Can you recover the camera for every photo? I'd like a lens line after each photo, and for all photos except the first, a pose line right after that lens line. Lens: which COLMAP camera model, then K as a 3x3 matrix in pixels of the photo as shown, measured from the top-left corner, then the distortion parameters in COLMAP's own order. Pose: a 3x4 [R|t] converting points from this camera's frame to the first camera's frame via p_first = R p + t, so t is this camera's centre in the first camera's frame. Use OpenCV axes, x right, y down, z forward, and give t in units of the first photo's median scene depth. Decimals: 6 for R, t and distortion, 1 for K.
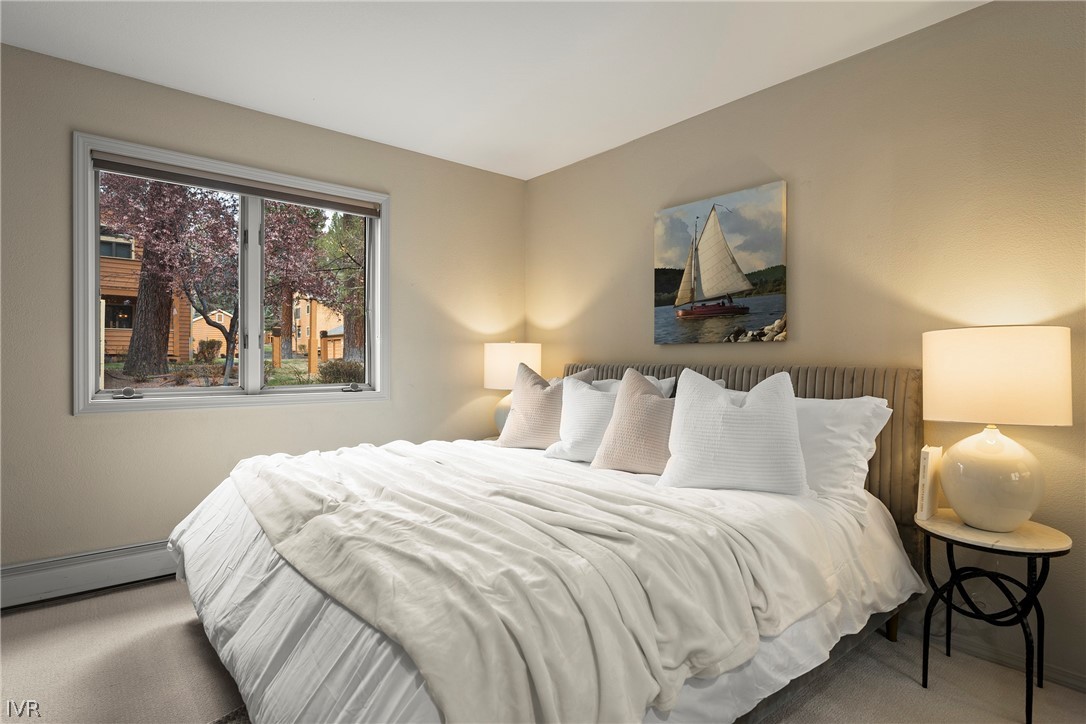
lens RADIAL K [[545.3, 0, 538.6], [0, 545.3, 369.1], [0, 0, 1]] dist [-0.000945, -0.000965]
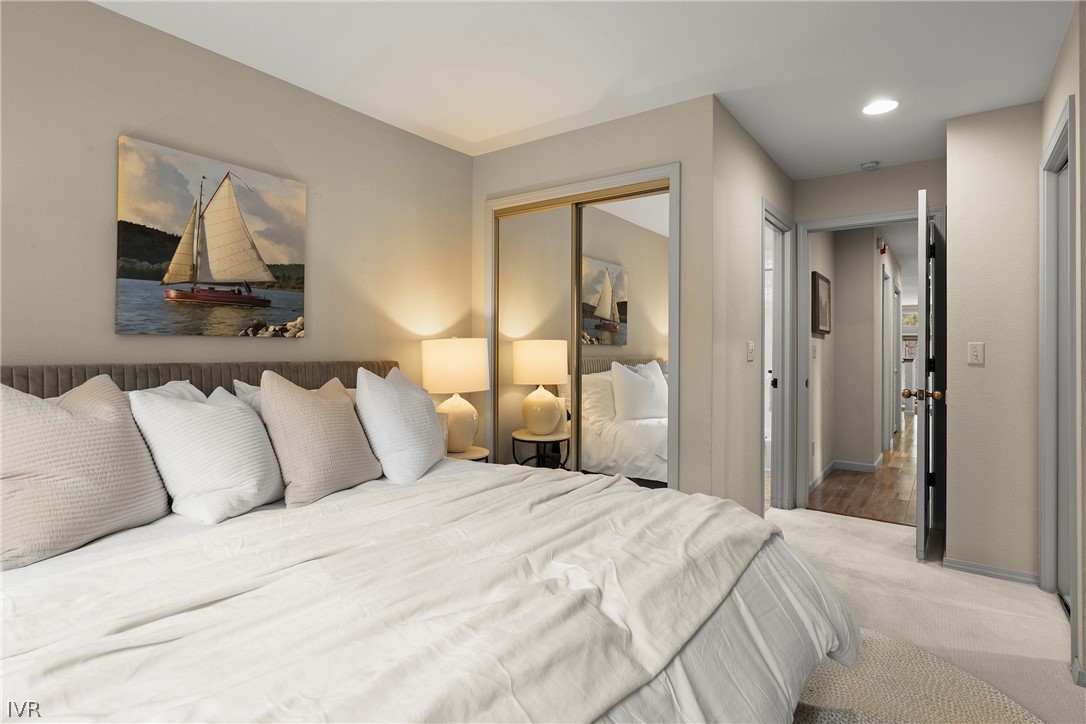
lens RADIAL K [[545.3, 0, 540.3], [0, 545.3, 351.9], [0, 0, 1]] dist [-0.000945, -0.000965]
pose [[-0.219054, -0.015306, 0.975593, -0.612784], [0.003647, 0.999857, 0.016506, -0.036564], [-0.975706, 0.007173, -0.218966, 0.721301]]
